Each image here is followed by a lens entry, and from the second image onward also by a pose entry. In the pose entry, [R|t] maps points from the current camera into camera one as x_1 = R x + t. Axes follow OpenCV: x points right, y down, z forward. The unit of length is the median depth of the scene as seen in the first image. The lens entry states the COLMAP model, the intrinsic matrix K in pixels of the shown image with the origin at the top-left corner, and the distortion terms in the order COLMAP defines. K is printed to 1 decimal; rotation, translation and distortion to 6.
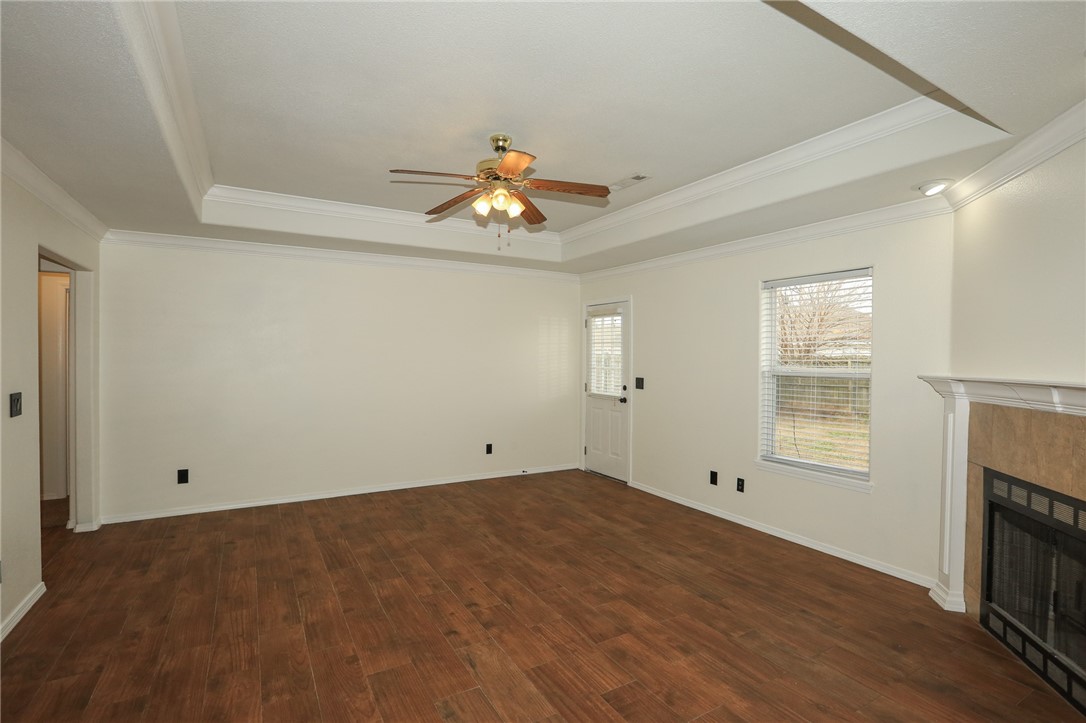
lens RADIAL K [[511.5, 0, 543.6], [0, 511.5, 361.8], [0, 0, 1]] dist [-0.036398, 0.004252]
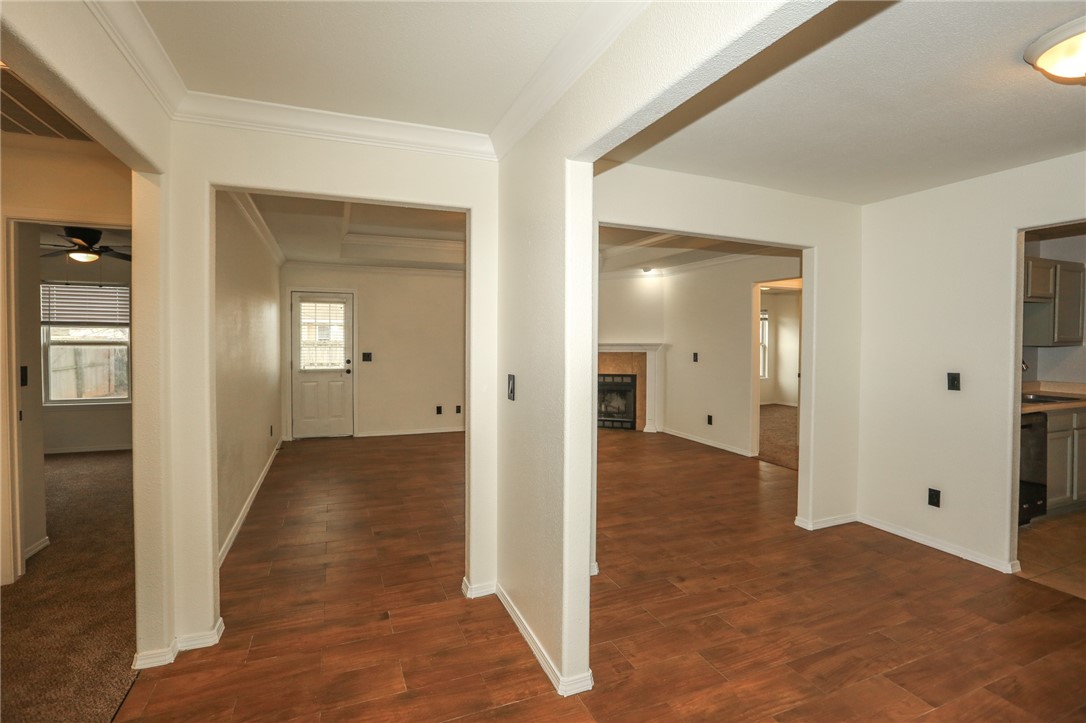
lens RADIAL K [[492.6, 0, 533.5], [0, 492.6, 351.6], [0, 0, 1]] dist [-0.042506, 0.012923]
pose [[0.143754, -0.026503, 0.989259, -1.823314], [0.009986, 0.999629, 0.025329, 0.001262], [-0.989563, 0.006238, 0.143965, 0.711867]]
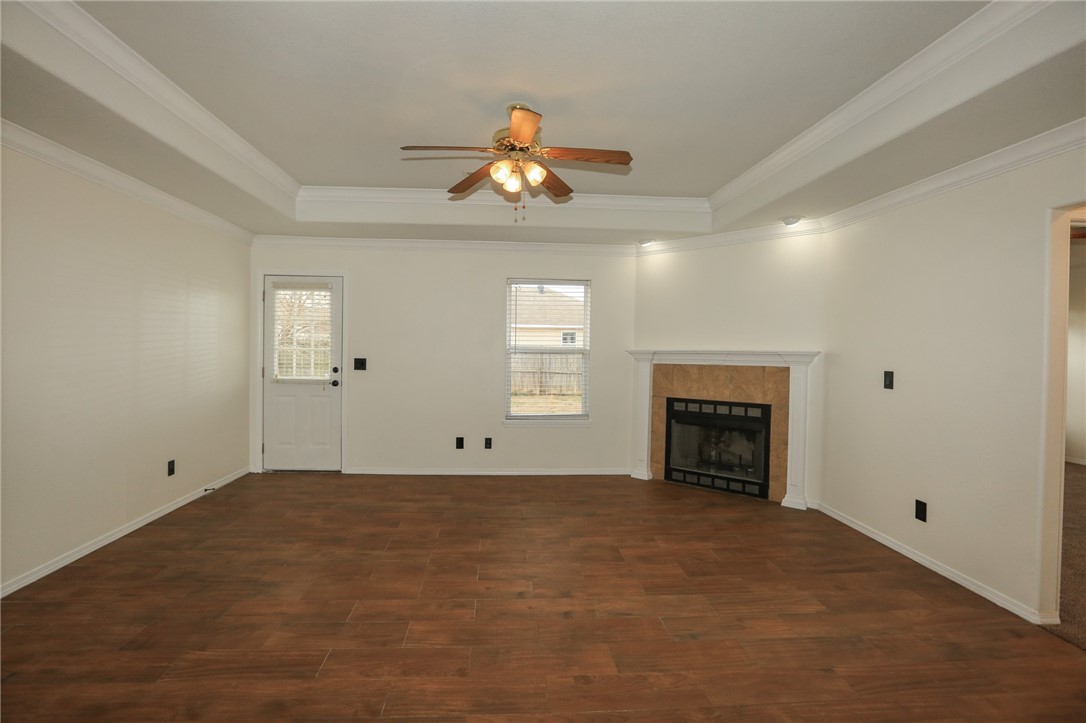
lens RADIAL K [[492.6, 0, 532.9], [0, 492.6, 352.4], [0, 0, 1]] dist [-0.042506, 0.012923]
pose [[0.443769, -0.010858, 0.896076, -0.893857], [-0.001784, 0.999914, 0.013000, 0.014406], [-0.896140, -0.007368, 0.443711, 0.548838]]
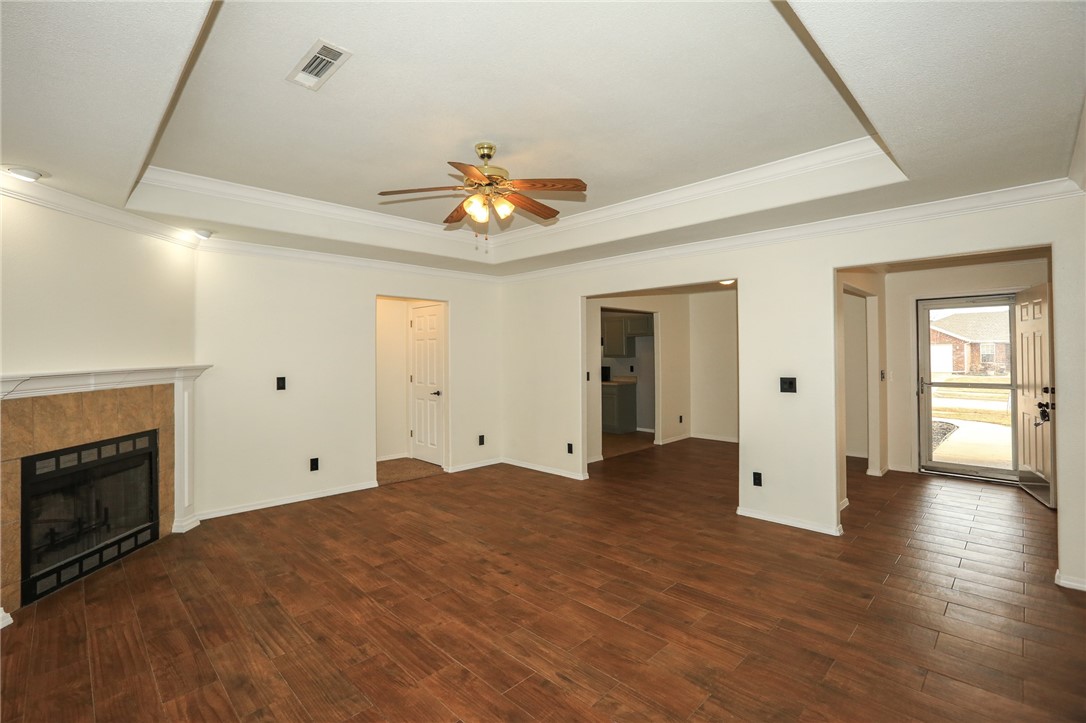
lens RADIAL K [[492.6, 0, 525.1], [0, 492.6, 348.8], [0, 0, 1]] dist [-0.042506, 0.012923]
pose [[-0.972851, -0.001265, -0.231429, 0.066491], [-0.001525, 0.999998, 0.000947, -0.021208], [0.231427, 0.001274, -0.972851, 1.964934]]
